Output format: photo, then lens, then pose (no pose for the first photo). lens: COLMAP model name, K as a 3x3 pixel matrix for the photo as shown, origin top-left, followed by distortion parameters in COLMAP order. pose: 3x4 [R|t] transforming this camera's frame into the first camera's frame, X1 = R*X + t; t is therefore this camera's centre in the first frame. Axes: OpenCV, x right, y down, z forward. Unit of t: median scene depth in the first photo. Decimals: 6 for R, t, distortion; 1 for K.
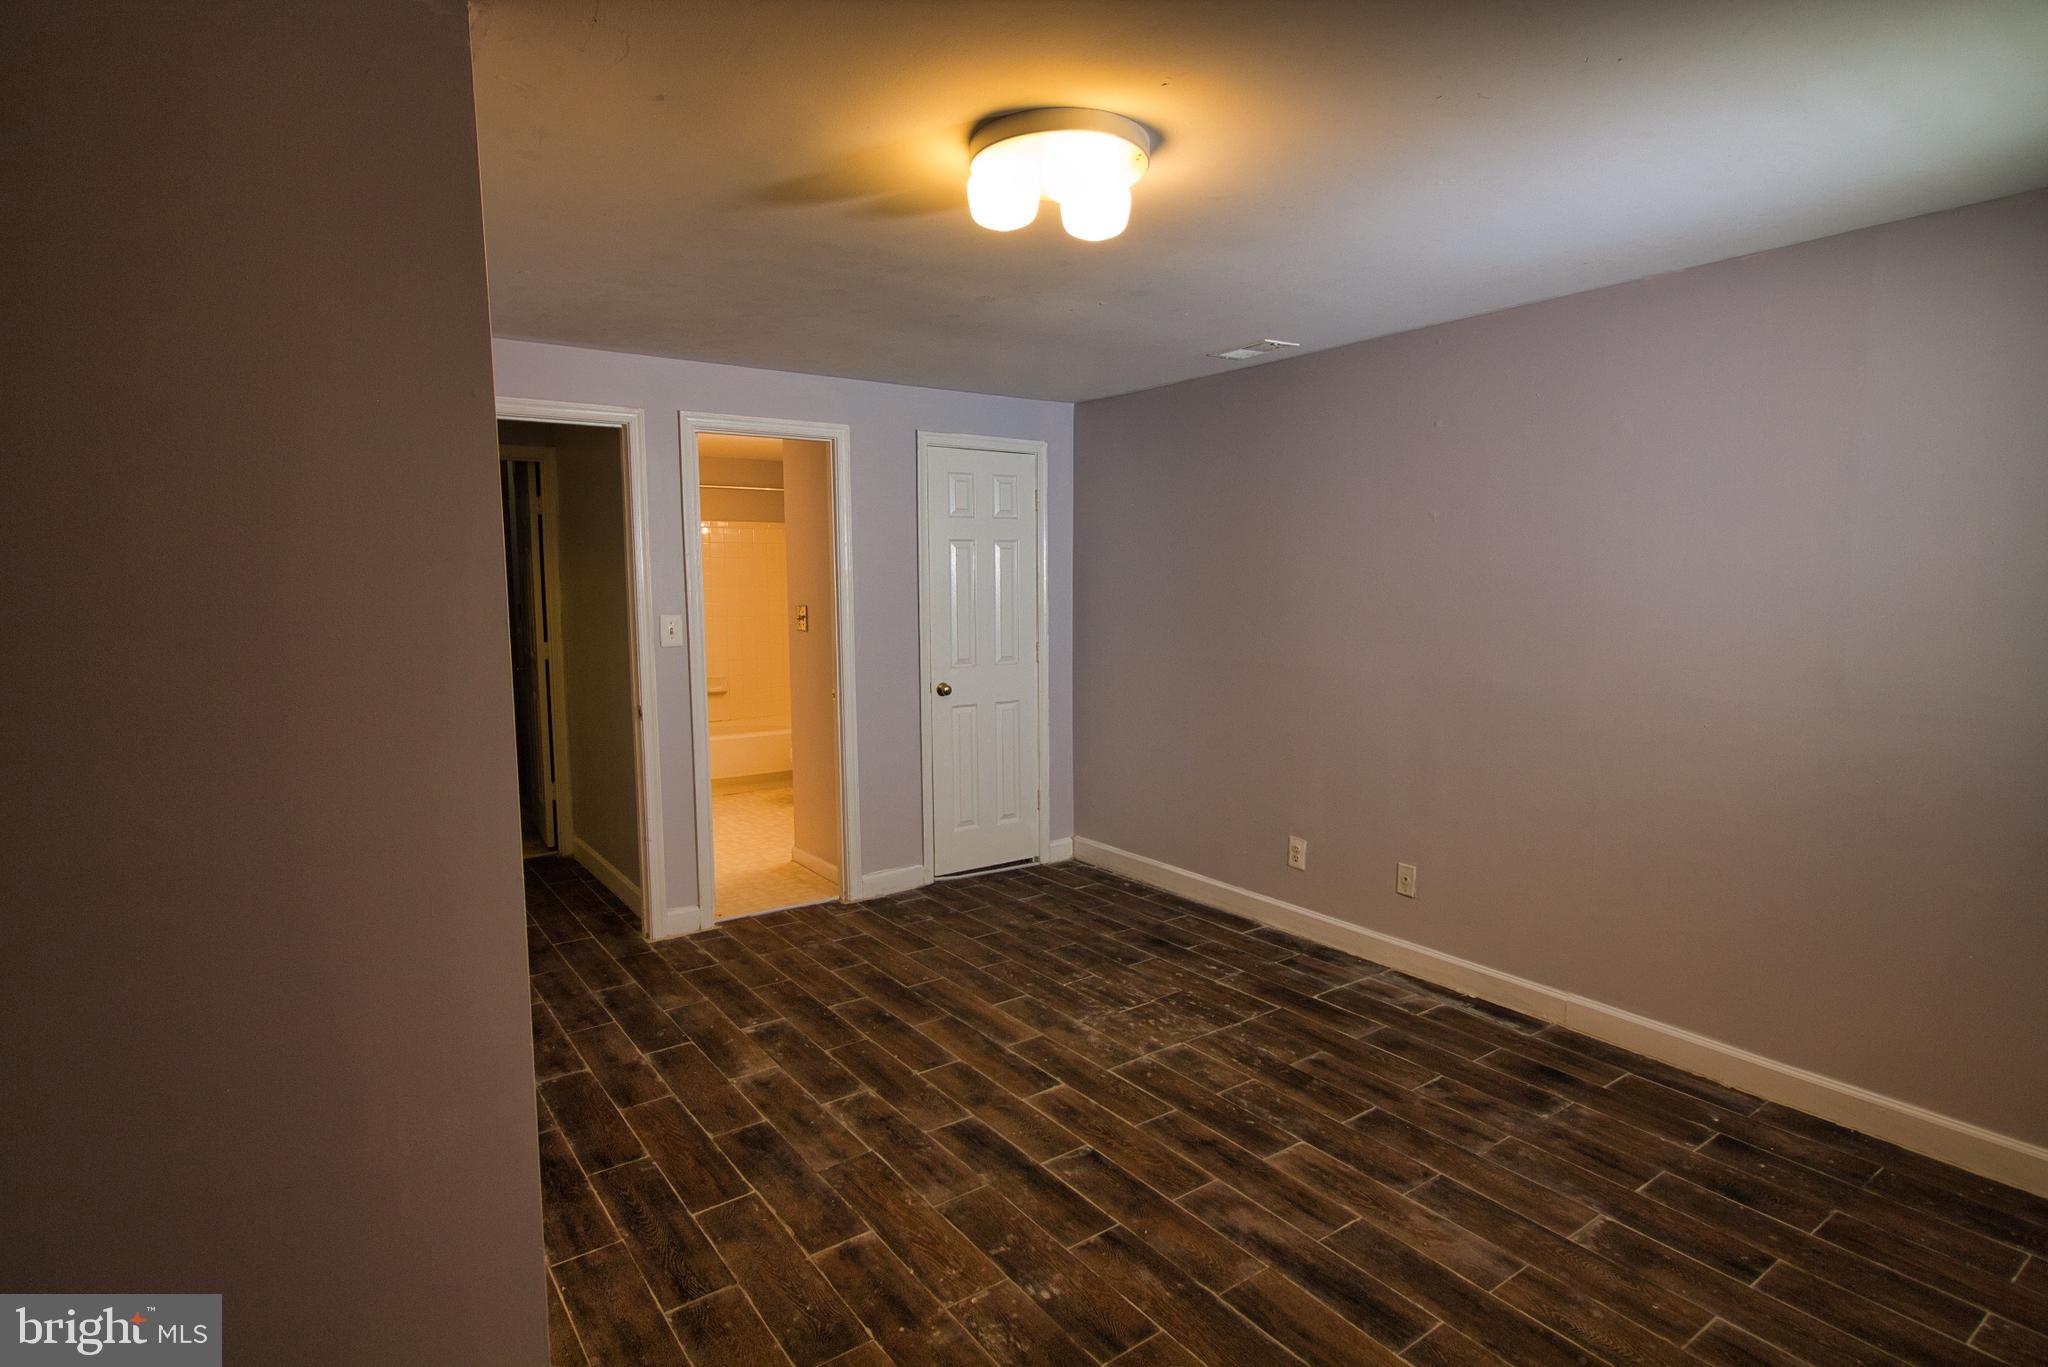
lens RADIAL K [[1043.8, 0, 1025.7], [0, 1043.8, 684.1], [0, 0, 1]] dist [0.001499, 0.000202]
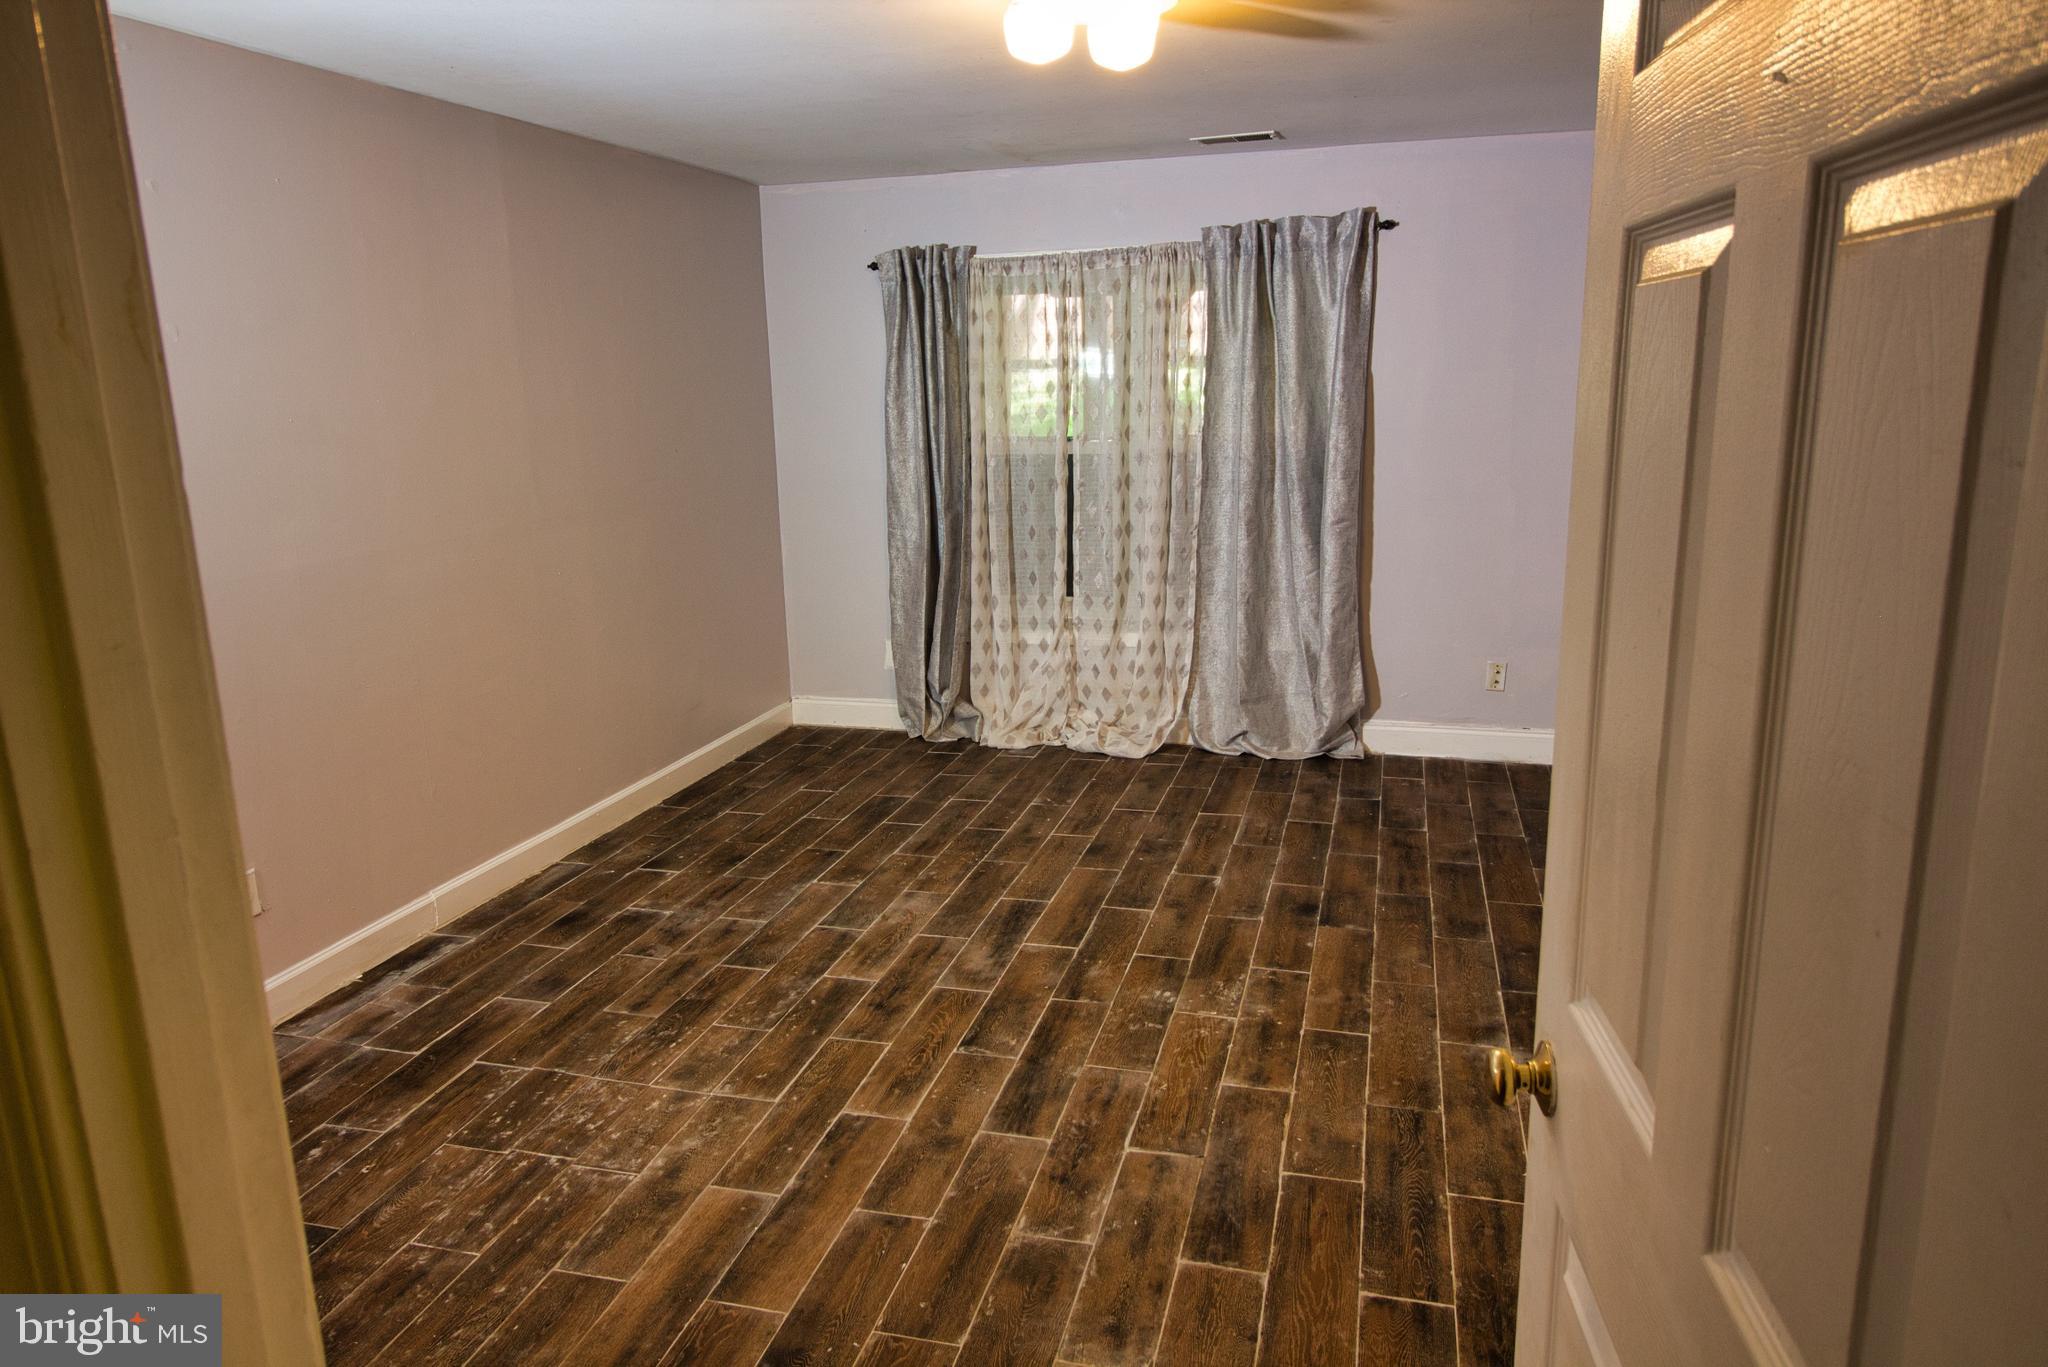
lens RADIAL K [[1379.4, 0, 1024.3], [0, 1379.4, 686.4], [0, 0, 1]] dist [0.001098, -0.000752]
pose [[-0.630979, -0.151371, 0.760889, -0.819326], [0.111074, 0.953049, 0.281709, -0.177597], [-0.767807, 0.262268, -0.584540, 1.549751]]
